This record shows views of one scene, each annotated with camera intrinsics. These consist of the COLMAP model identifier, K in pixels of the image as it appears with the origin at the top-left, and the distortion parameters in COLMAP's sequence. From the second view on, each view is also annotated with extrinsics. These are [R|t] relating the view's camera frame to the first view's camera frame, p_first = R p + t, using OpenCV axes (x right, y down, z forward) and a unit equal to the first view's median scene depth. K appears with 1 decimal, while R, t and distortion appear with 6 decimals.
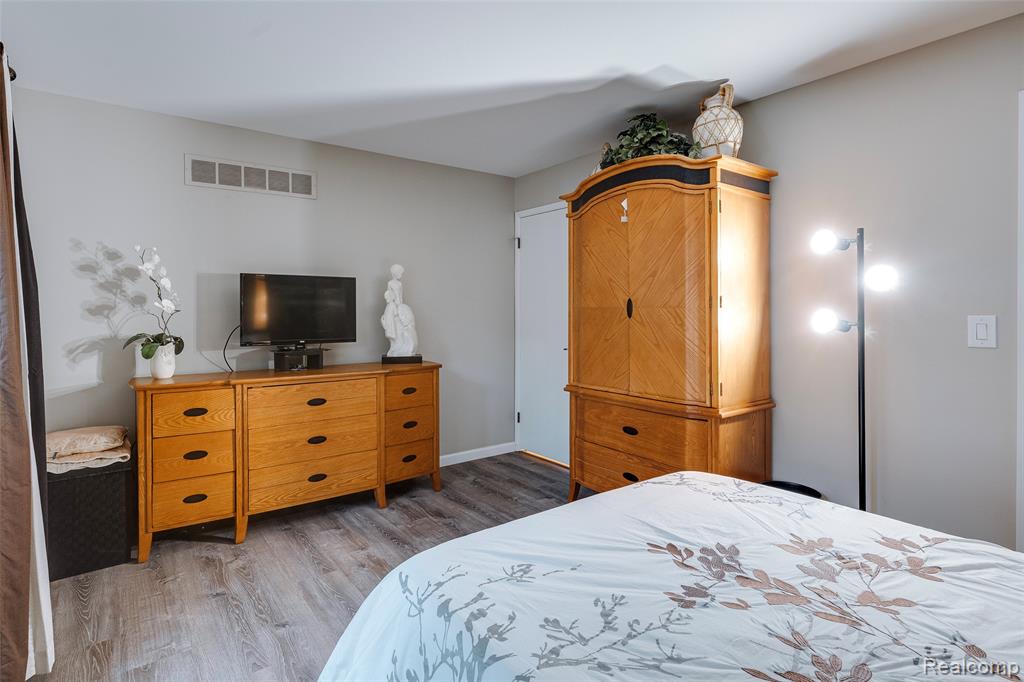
lens RADIAL K [[518.7, 0, 493.4], [0, 518.7, 310.4], [0, 0, 1]] dist [-0.000481, 0.001579]
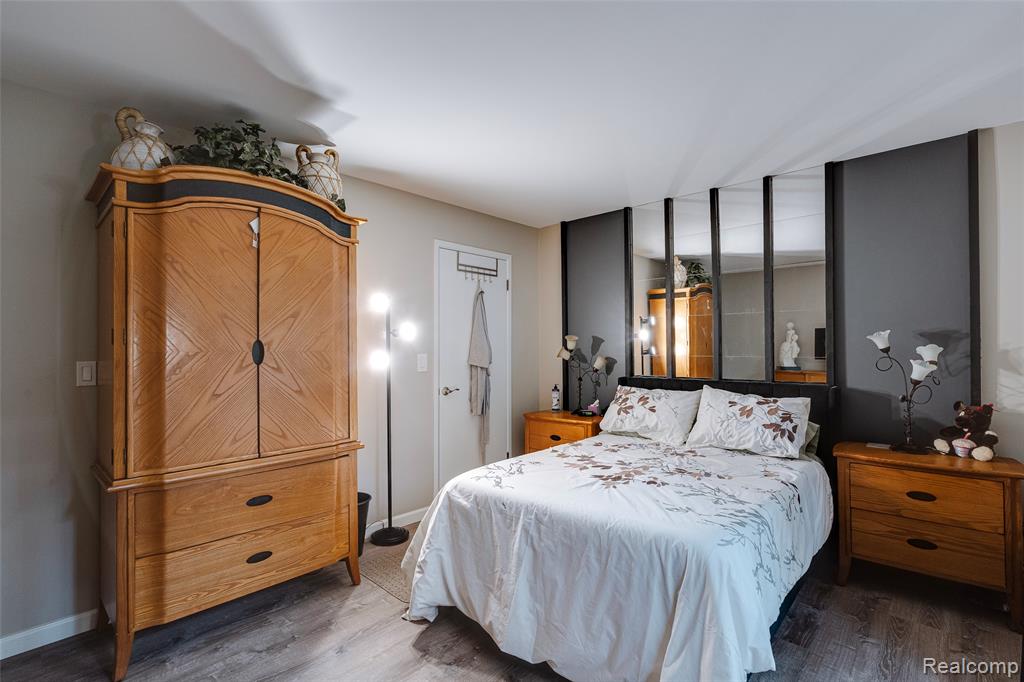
lens RADIAL K [[470.5, 0, 514.5], [0, 470.5, 339.2], [0, 0, 1]] dist [-0.001732, 0.001629]
pose [[-0.186008, 0.017643, 0.982390, -0.633082], [0.010394, 0.999818, -0.015988, -0.010312], [-0.982493, 0.007237, -0.186158, 0.849843]]
